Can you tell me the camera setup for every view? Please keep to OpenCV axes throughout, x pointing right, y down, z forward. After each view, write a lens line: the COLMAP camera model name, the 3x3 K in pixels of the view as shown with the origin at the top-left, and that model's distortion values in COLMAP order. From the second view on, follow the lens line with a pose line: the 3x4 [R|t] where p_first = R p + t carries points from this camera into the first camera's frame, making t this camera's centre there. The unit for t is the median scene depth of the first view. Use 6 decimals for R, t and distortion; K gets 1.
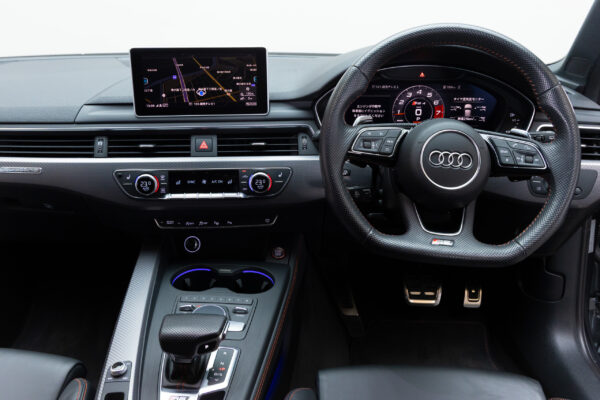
lens RADIAL K [[545.7, 0, 297.7], [0, 545.7, 197.1], [0, 0, 1]] dist [-0.013961, 0.000000]
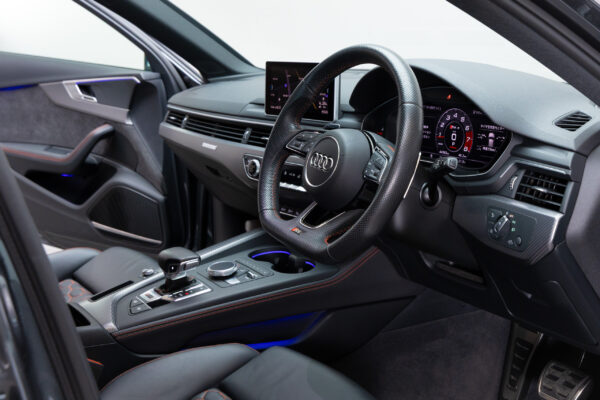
lens RADIAL K [[877.4, 0, 299.6], [0, 877.4, 196.9], [0, 0, 1]] dist [0.080562, 0.000000]
pose [[0.543945, 0.150967, -0.825429, 1.431977], [-0.260625, 0.965428, 0.004824, 0.004234], [0.797621, 0.212503, 0.564485, -0.035978]]
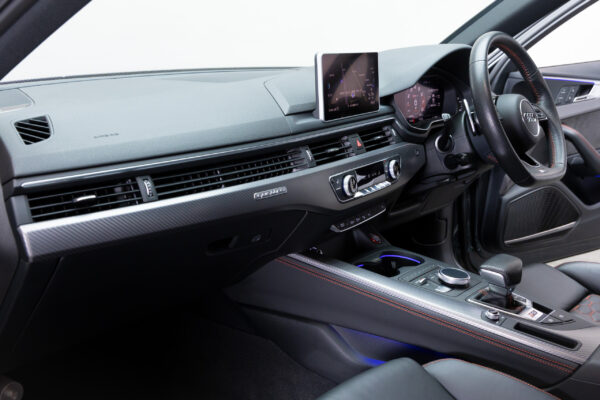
lens RADIAL K [[701.8, 0, 301.3], [0, 701.8, 204.9], [0, 0, 1]] dist [0.039390, 0.000000]
pose [[0.581740, -0.185096, 0.792034, -1.361169], [0.270369, 0.962397, 0.026326, -0.046659], [-0.767124, 0.198826, 0.609909, 0.277133]]
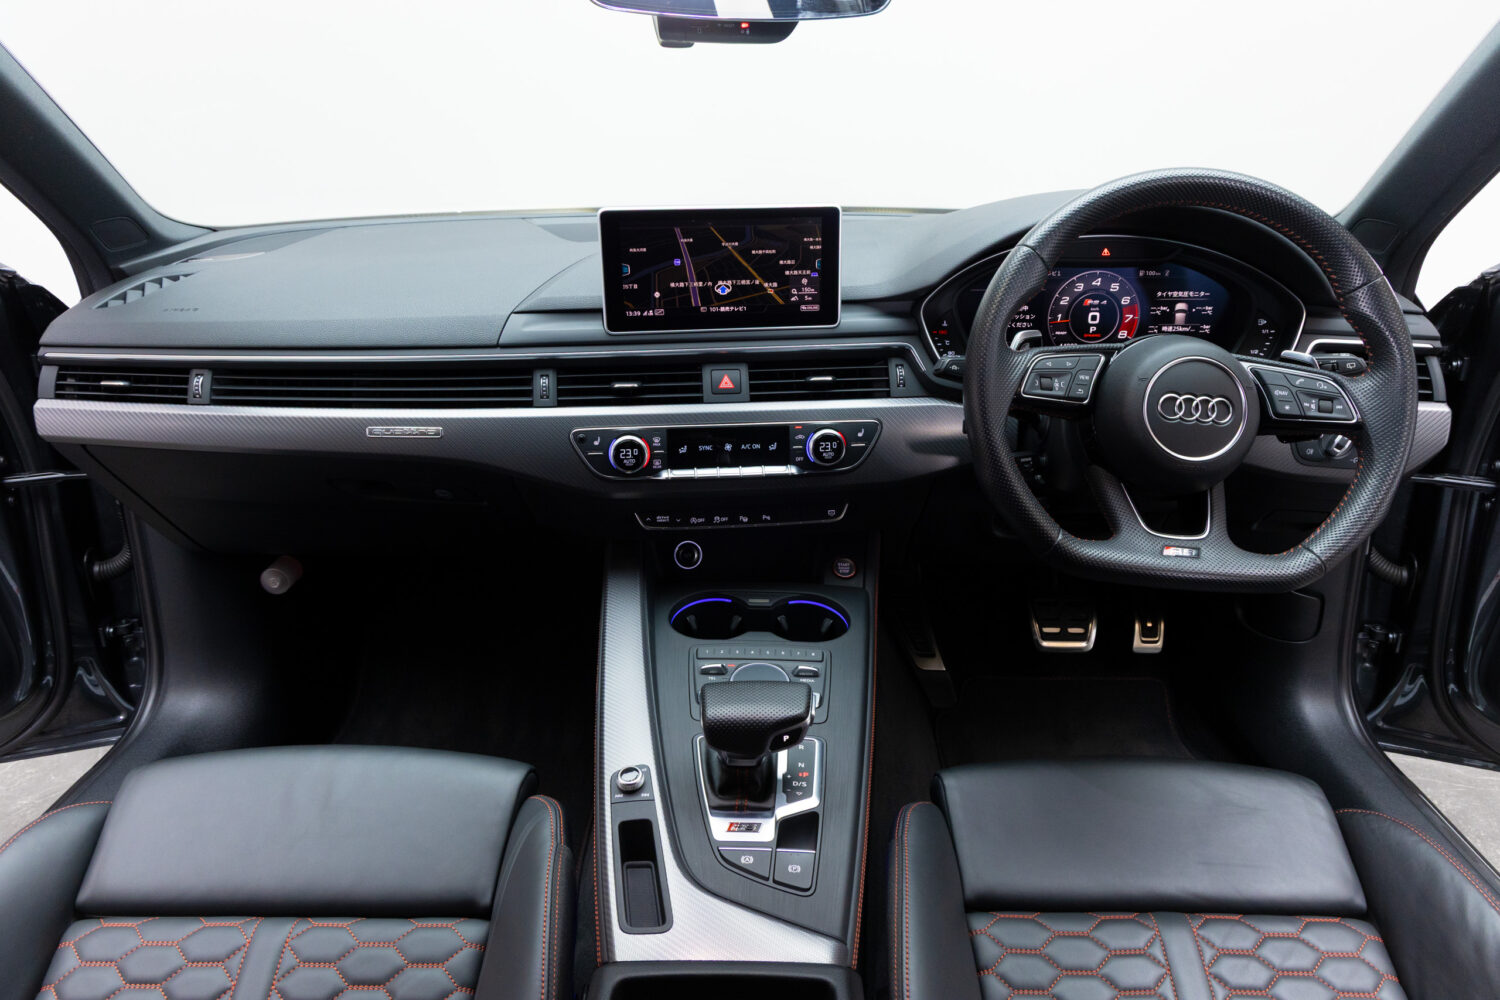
lens RADIAL K [[991.3, 0, 760.0], [0, 991.3, 501.1], [0, 0, 1]] dist [-0.008348, -0.001418]
pose [[0.999556, -0.015552, 0.025427, -0.167188], [0.014200, 0.998518, 0.052538, -0.026295], [-0.026207, -0.052154, 0.998295, -0.032417]]
